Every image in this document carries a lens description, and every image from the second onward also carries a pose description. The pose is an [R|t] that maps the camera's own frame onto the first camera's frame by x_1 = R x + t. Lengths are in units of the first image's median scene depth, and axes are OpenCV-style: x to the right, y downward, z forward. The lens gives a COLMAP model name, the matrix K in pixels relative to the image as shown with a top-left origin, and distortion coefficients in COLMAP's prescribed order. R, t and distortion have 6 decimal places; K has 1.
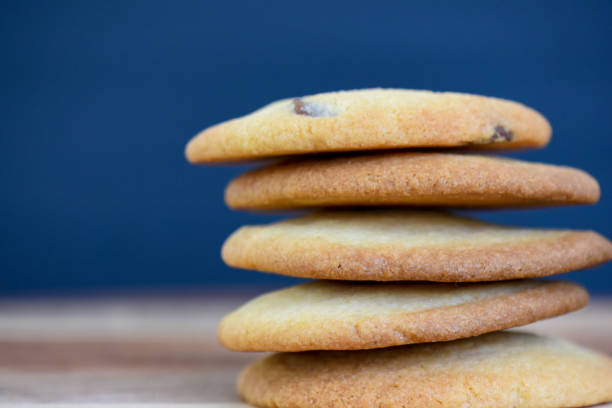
lens RADIAL K [[3937.1, 0, 303.7], [0, 3937.1, 205.9], [0, 0, 1]] dist [0.100119, 0.000000]
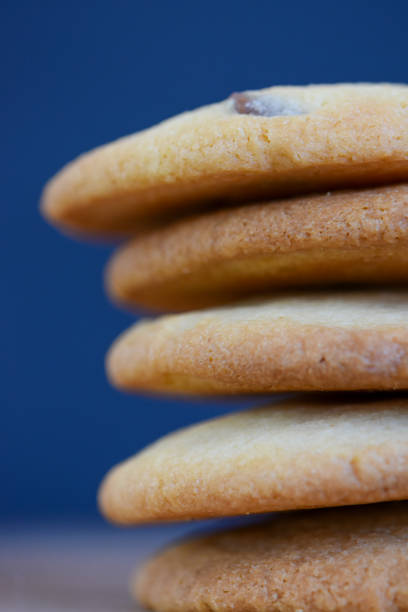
lens RADIAL K [[3937.1, 0, 204.2], [0, 3937.1, 307.1], [0, 0, 1]] dist [0.100119, 0.000000]
pose [[0.997683, -0.012798, 0.066821, -0.047398], [0.019332, 0.994992, -0.098070, 0.064285], [-0.065231, 0.099135, 0.992934, 0.412690]]
